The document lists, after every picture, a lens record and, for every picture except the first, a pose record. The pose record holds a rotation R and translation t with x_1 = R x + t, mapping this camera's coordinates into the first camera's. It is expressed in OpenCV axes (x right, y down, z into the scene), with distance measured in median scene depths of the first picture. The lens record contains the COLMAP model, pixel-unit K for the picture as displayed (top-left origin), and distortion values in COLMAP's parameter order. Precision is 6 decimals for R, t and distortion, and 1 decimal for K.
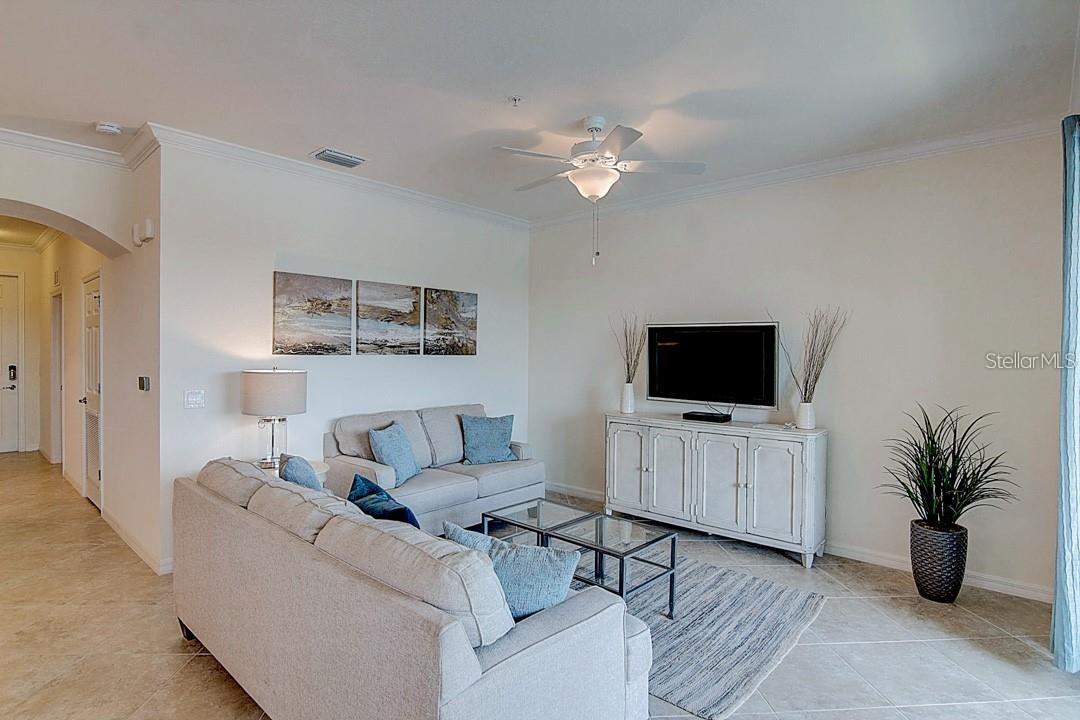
lens RADIAL K [[553.3, 0, 541.9], [0, 553.3, 358.8], [0, 0, 1]] dist [-0.006489, -0.010280]
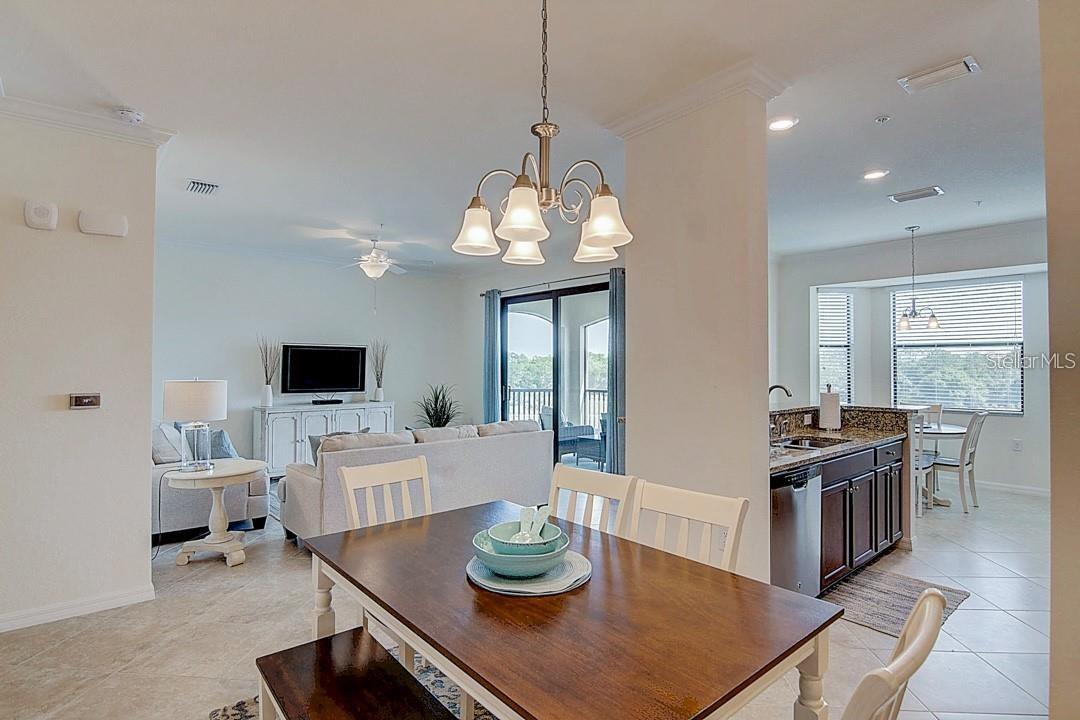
lens RADIAL K [[553.3, 0, 538.6], [0, 553.3, 356.2], [0, 0, 1]] dist [-0.006489, -0.010280]
pose [[0.127631, 0.008031, 0.991789, -1.188530], [0.013147, 0.999866, -0.009788, -0.005019], [-0.991735, 0.014288, 0.127508, 0.163755]]
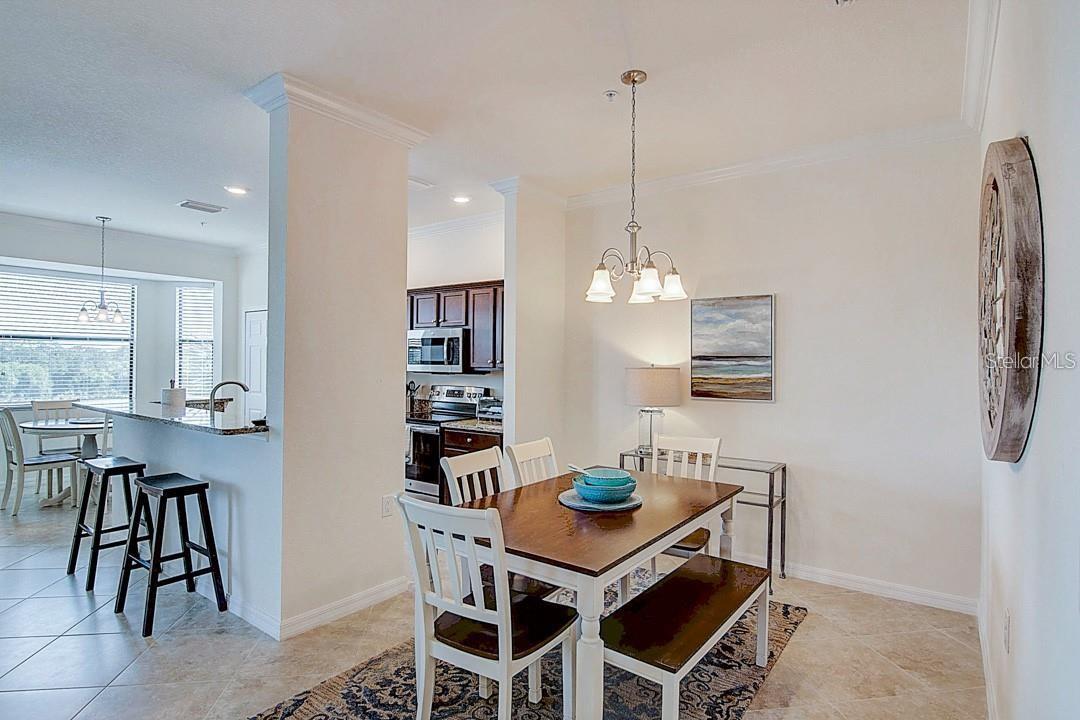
lens RADIAL K [[553.3, 0, 542.7], [0, 553.3, 361.0], [0, 0, 1]] dist [-0.006489, -0.010280]
pose [[-0.994159, -0.013488, -0.107080, -0.685477], [-0.015056, 0.999791, 0.013846, -0.013398], [0.106871, 0.015377, -0.994154, 0.782063]]
